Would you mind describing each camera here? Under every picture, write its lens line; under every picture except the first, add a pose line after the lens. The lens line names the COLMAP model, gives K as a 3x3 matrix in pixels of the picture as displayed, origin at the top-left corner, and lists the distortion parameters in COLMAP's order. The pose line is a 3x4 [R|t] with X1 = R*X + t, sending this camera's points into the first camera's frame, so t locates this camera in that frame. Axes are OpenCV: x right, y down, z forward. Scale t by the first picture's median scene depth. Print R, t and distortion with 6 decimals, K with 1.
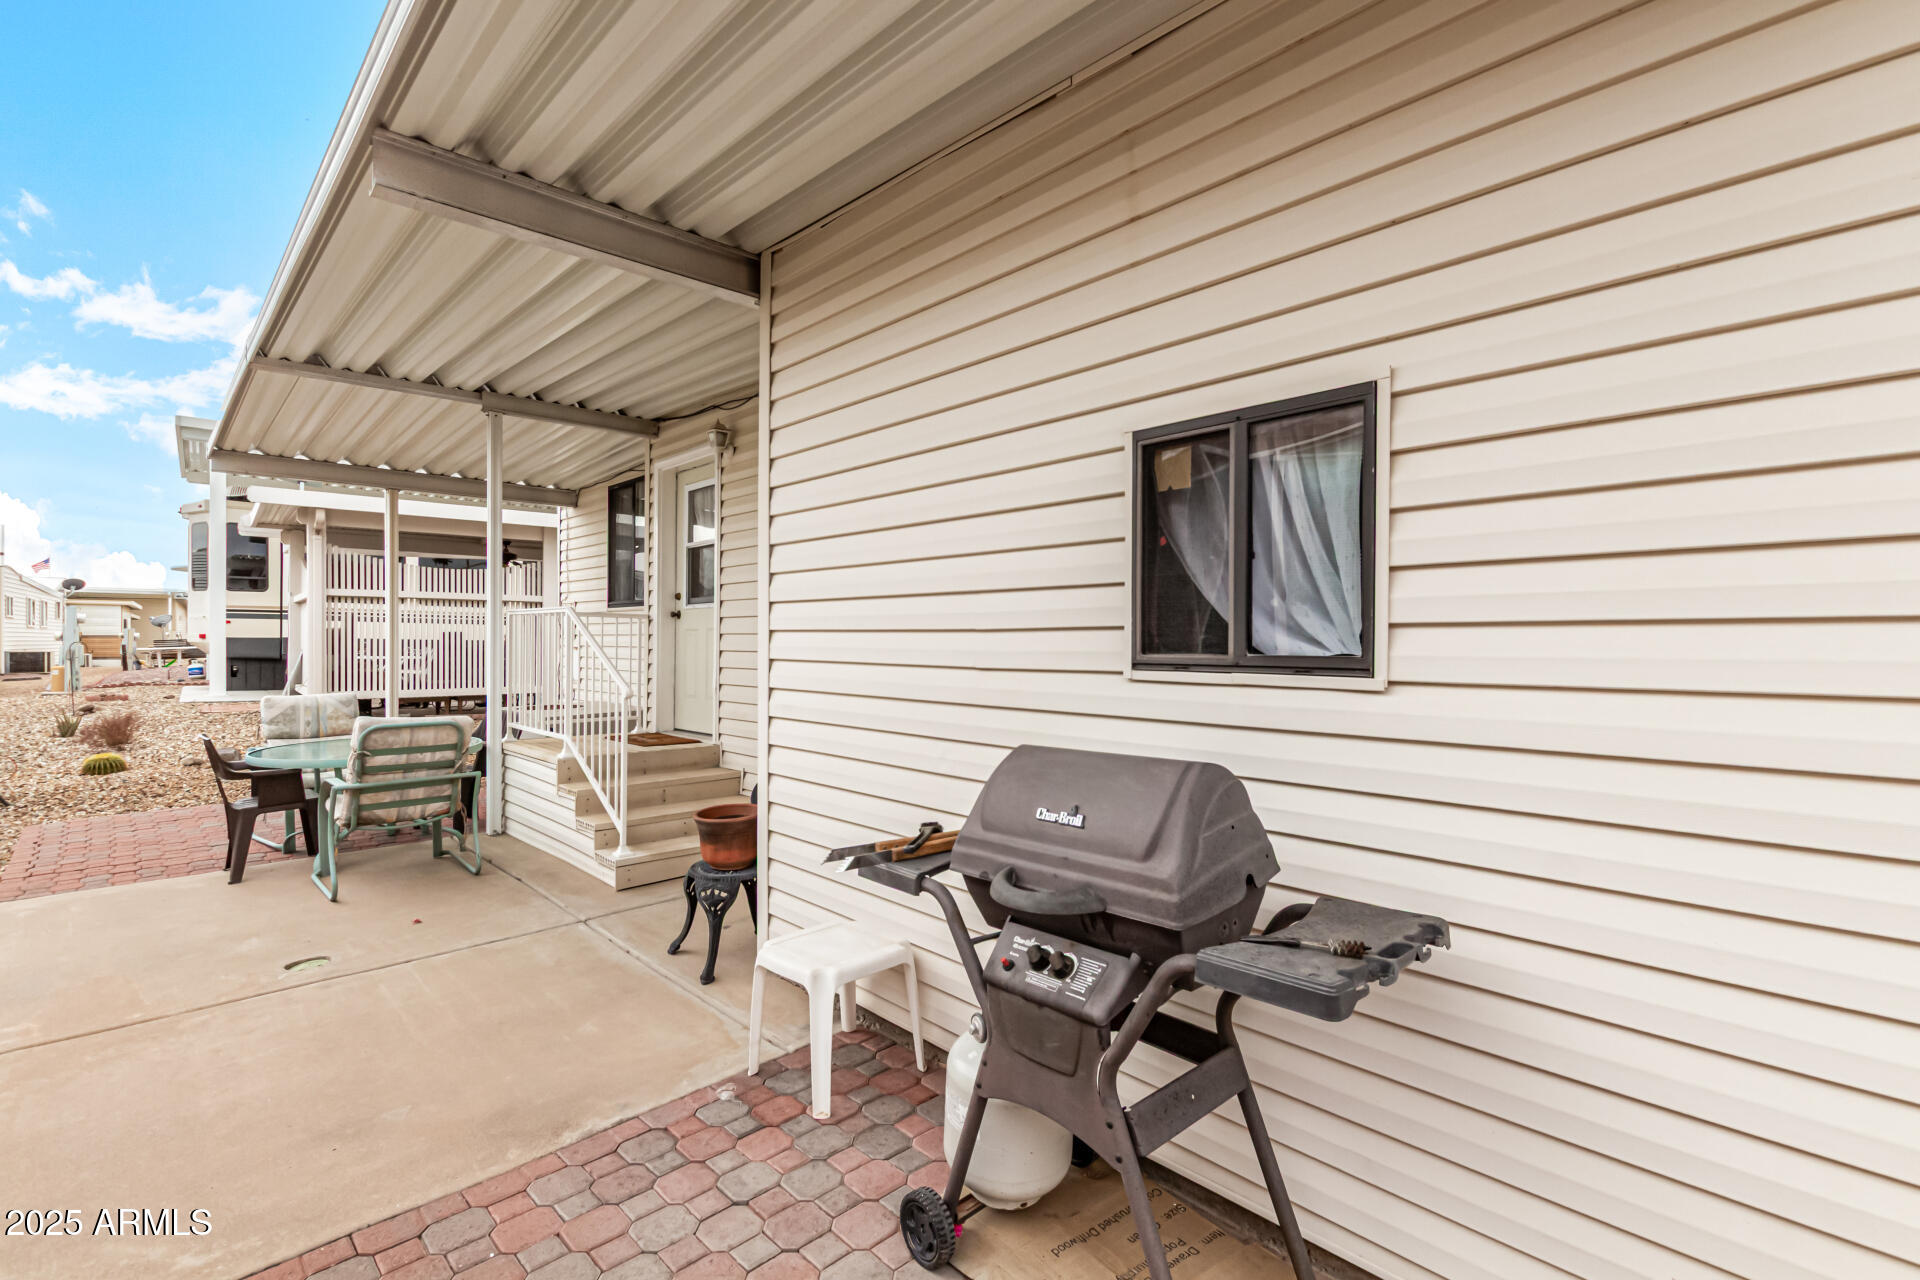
lens RADIAL K [[874.9, 0, 959.6], [0, 874.9, 643.6], [0, 0, 1]] dist [0.003940, -0.003883]
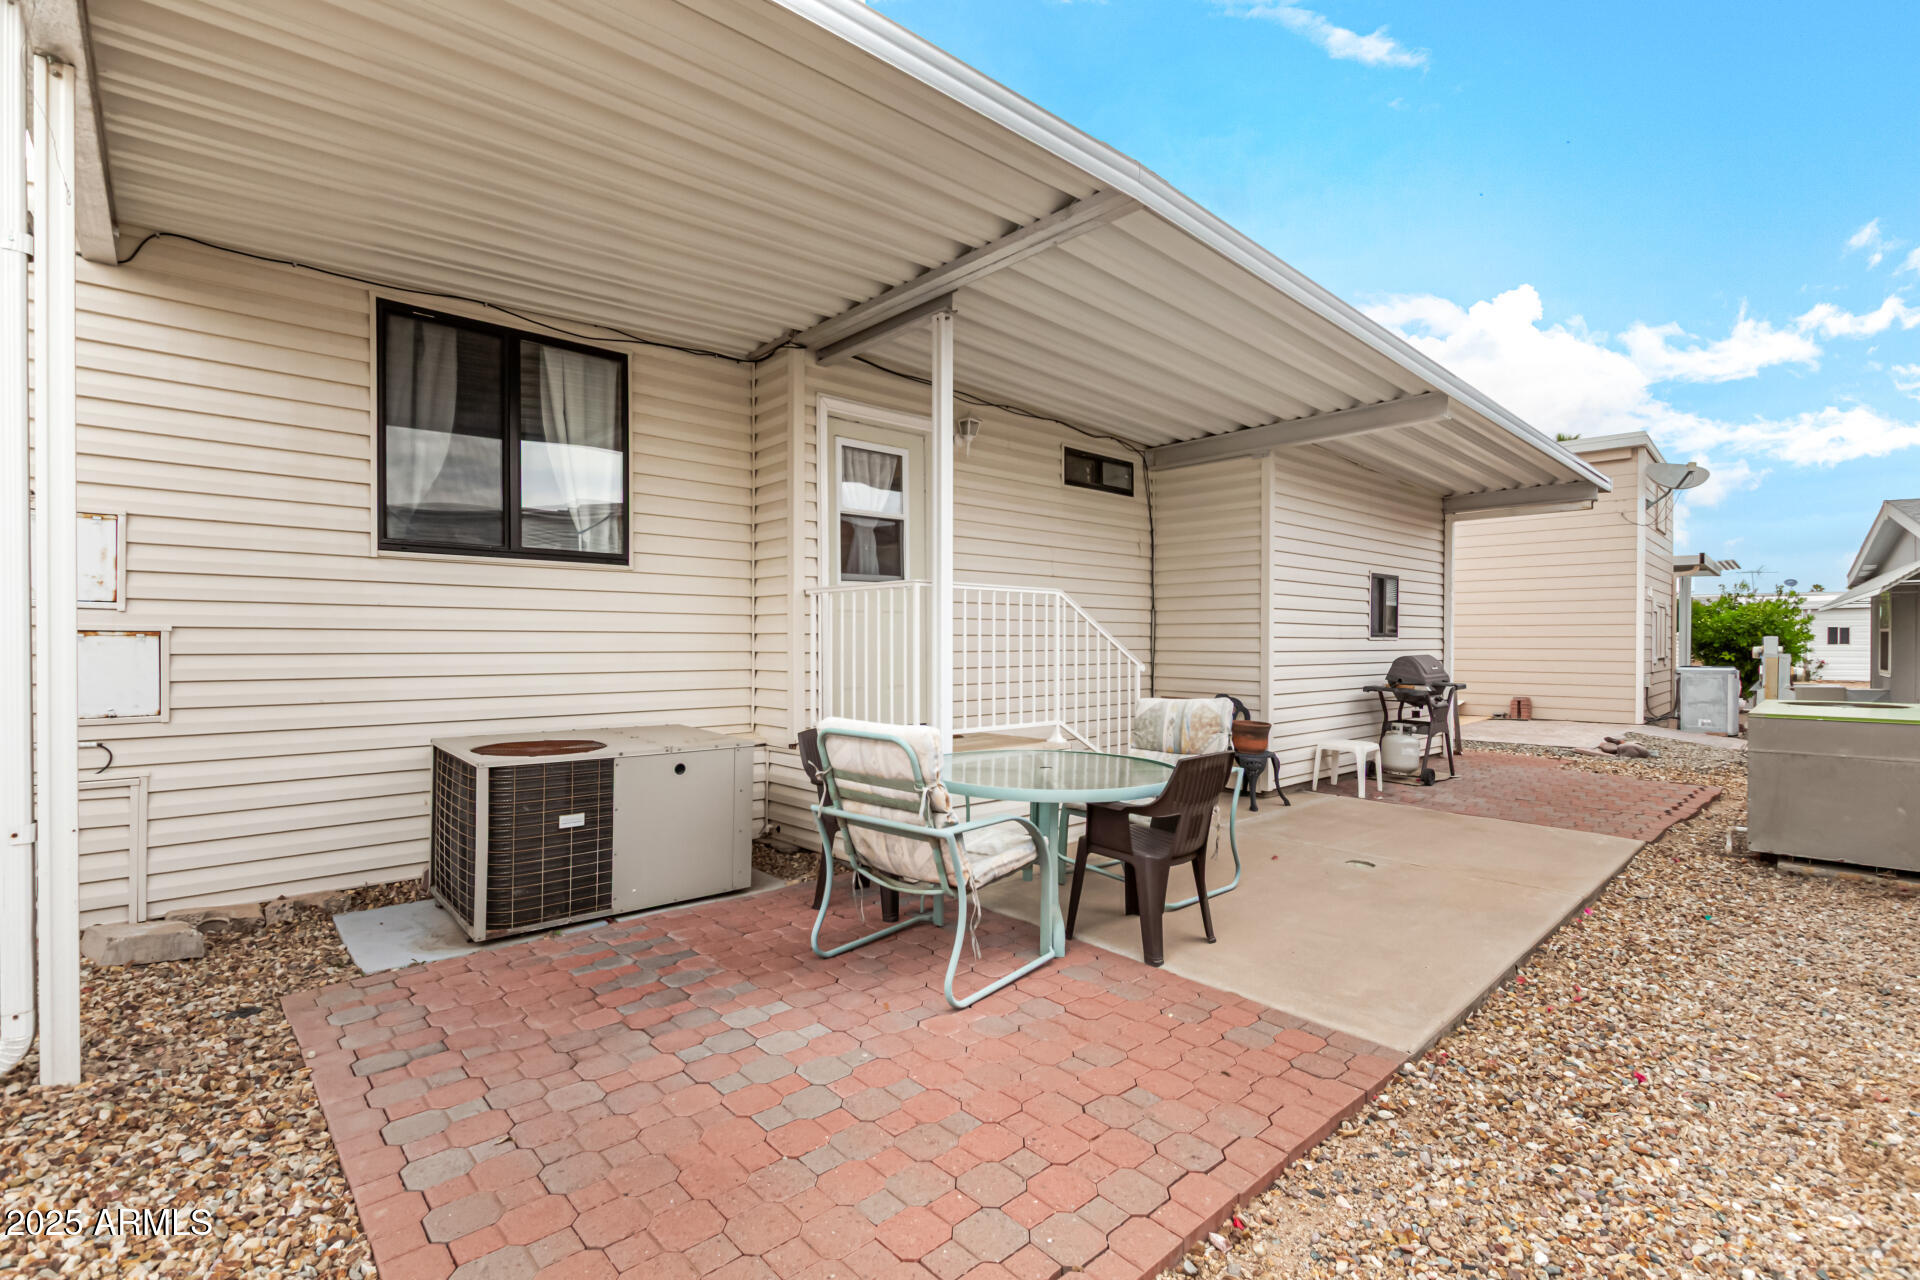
lens RADIAL K [[874.9, 0, 964.1], [0, 874.9, 639.1], [0, 0, 1]] dist [0.003940, -0.003883]
pose [[0.011485, -0.002125, 0.999932, -1.280107], [-0.002736, 0.999994, 0.002157, 0.010797], [-0.999930, -0.002761, 0.011479, 0.973192]]
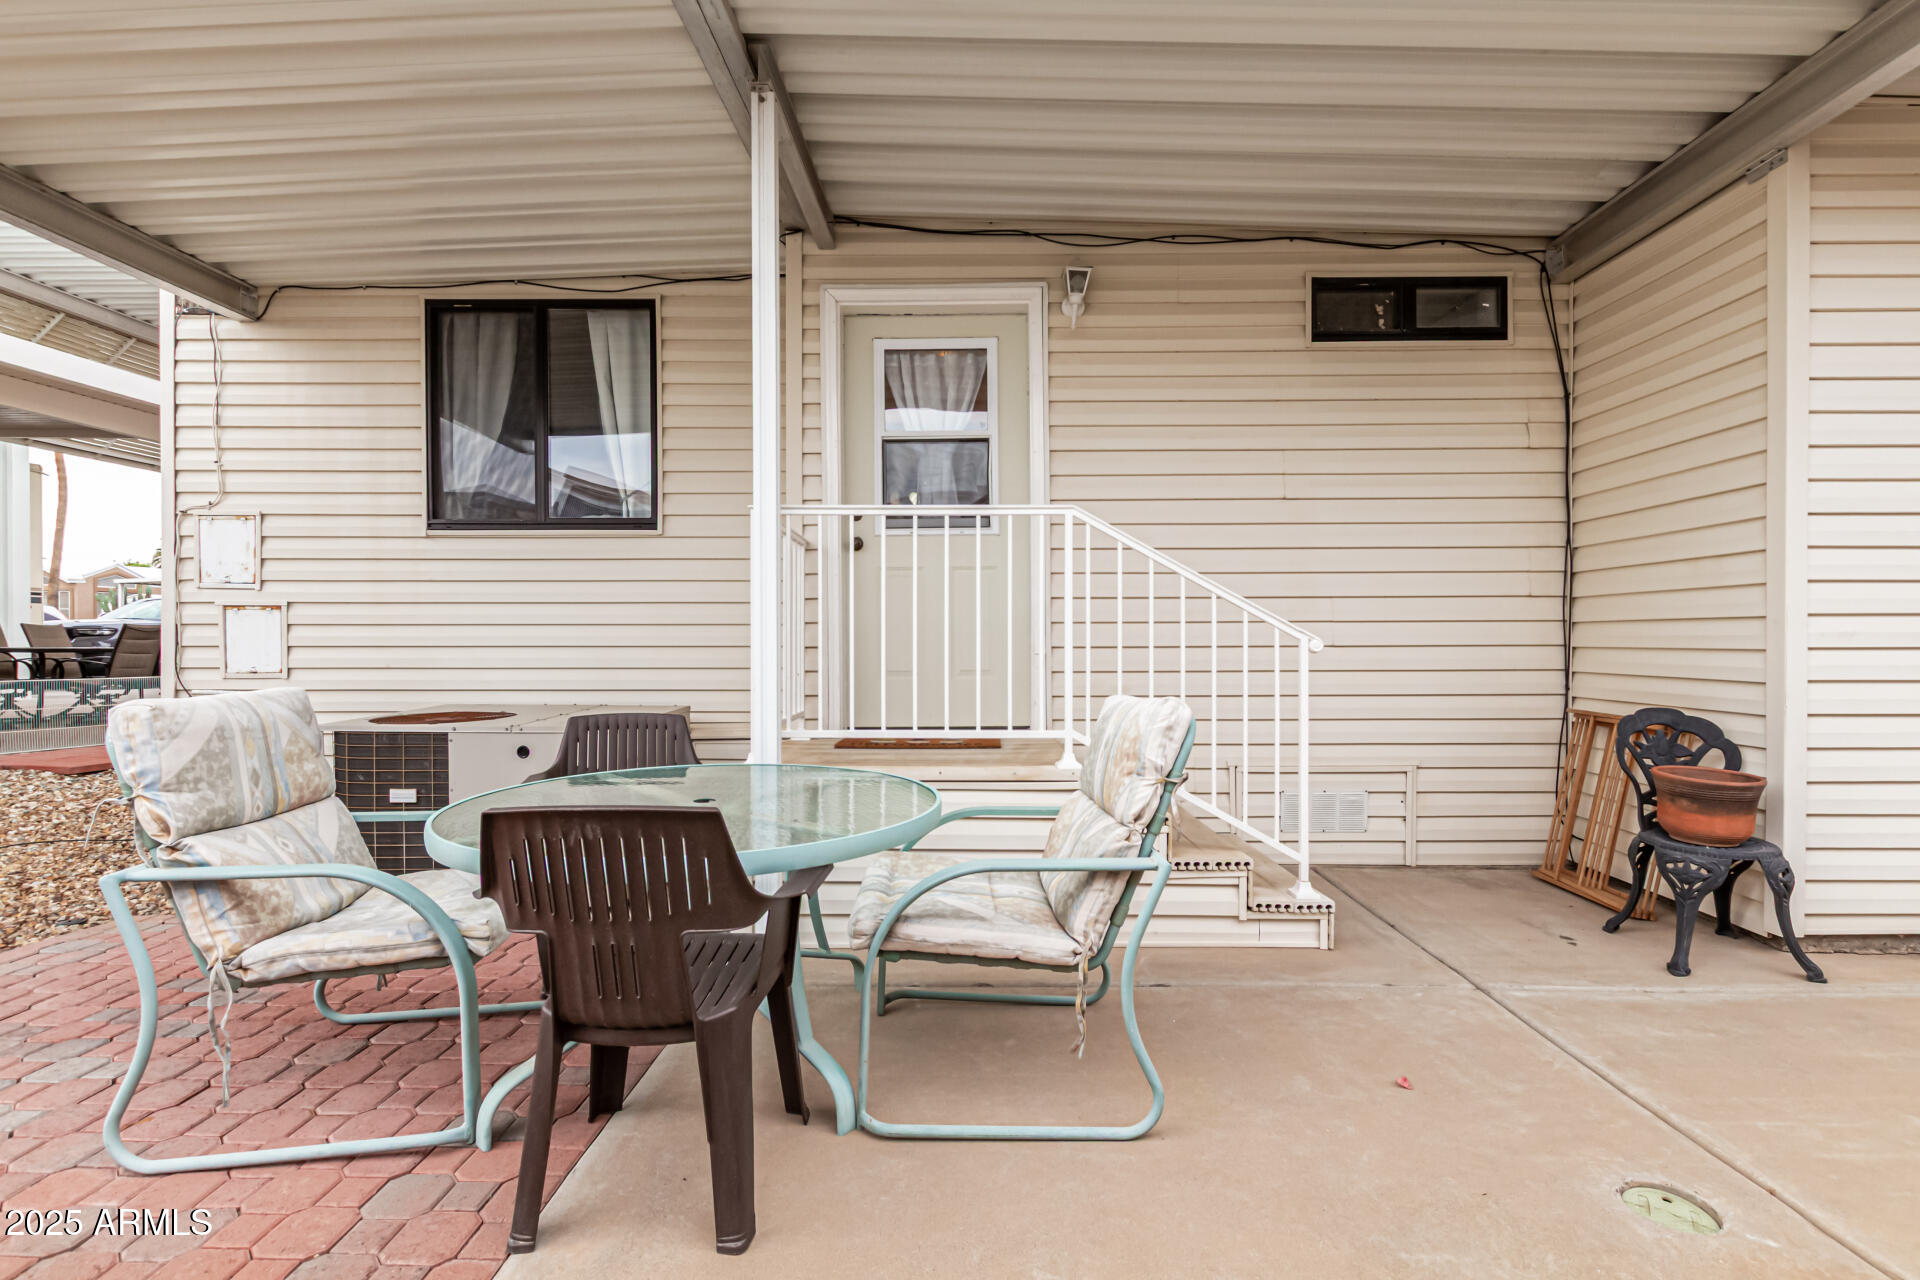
lens RADIAL K [[874.9, 0, 963.0], [0, 874.9, 645.0], [0, 0, 1]] dist [0.003940, -0.003883]
pose [[0.695272, -0.008898, 0.718692, -0.812514], [0.004565, 0.999958, 0.007964, 0.039129], [-0.718732, -0.002256, 0.695283, 0.578612]]
